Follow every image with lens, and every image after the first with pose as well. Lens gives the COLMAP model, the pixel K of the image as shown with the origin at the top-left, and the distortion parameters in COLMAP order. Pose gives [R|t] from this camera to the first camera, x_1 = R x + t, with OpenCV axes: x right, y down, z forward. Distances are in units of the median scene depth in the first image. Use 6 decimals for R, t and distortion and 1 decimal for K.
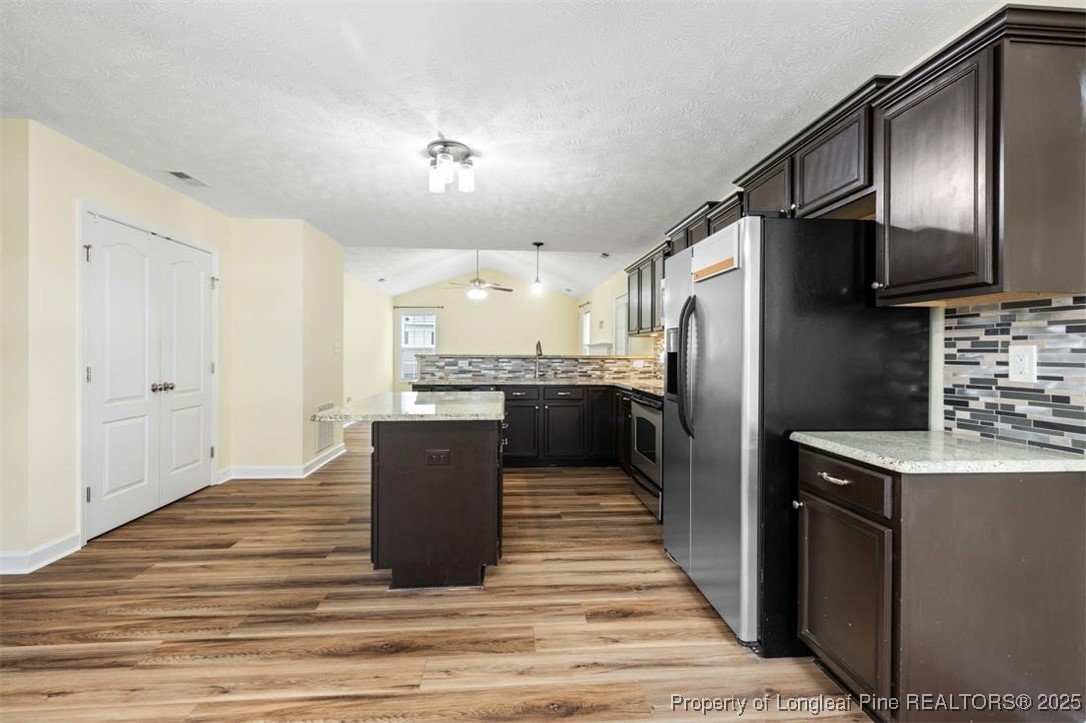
lens RADIAL K [[458.1, 0, 538.1], [0, 458.1, 354.3], [0, 0, 1]] dist [-0.001611, 0.000887]
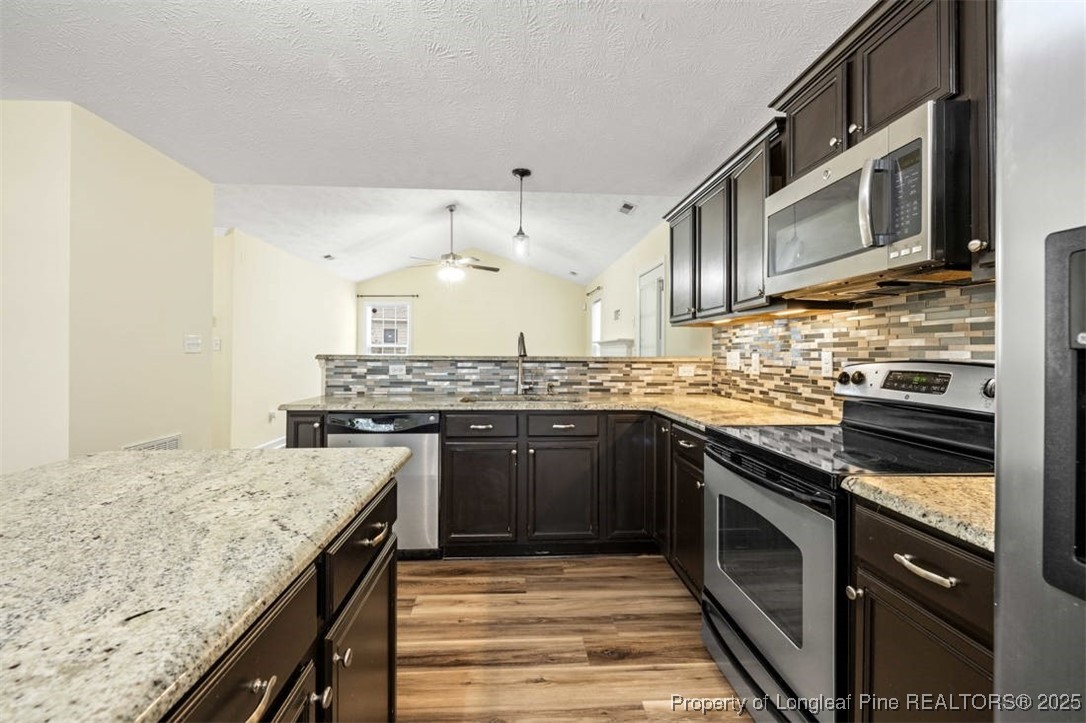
lens RADIAL K [[458.1, 0, 540.7], [0, 458.1, 351.2], [0, 0, 1]] dist [-0.001611, 0.000887]
pose [[0.999976, 0.000797, -0.006892, 0.029150], [-0.000840, 0.999981, -0.006150, -0.001190], [0.006887, 0.006156, 0.999957, 0.397367]]
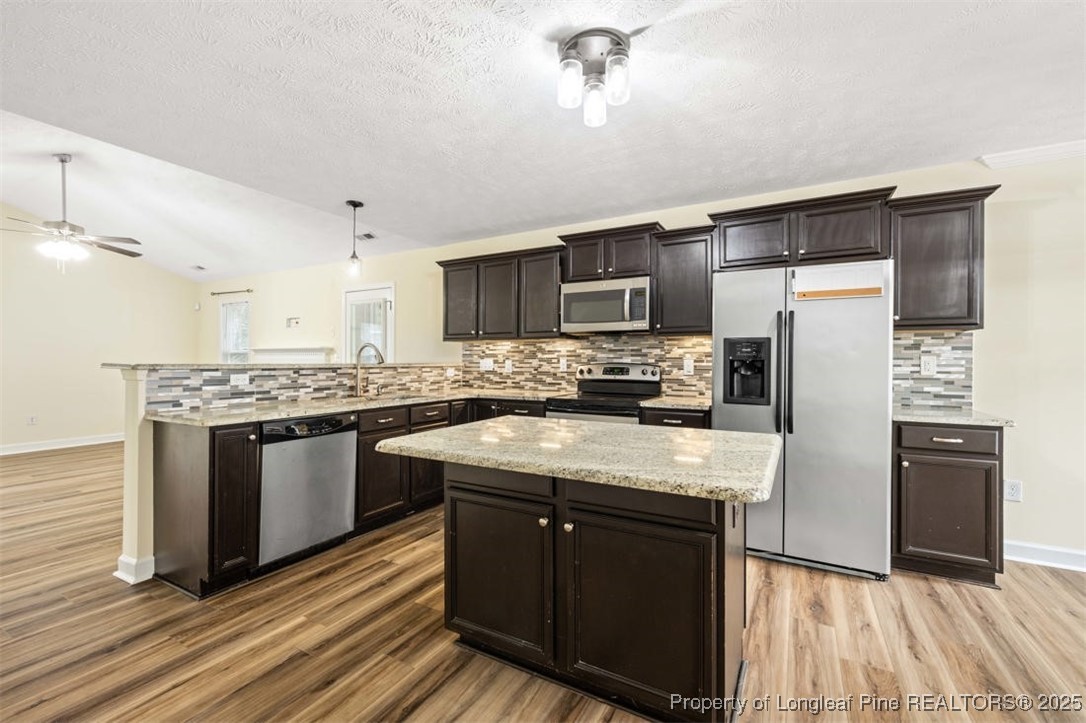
lens RADIAL K [[458.1, 0, 537.5], [0, 458.1, 361.7], [0, 0, 1]] dist [-0.001611, 0.000887]
pose [[0.555639, -0.006728, 0.831396, -0.426746], [0.004105, 0.999977, 0.005349, -0.003541], [-0.831413, 0.000441, 0.555654, 0.382580]]
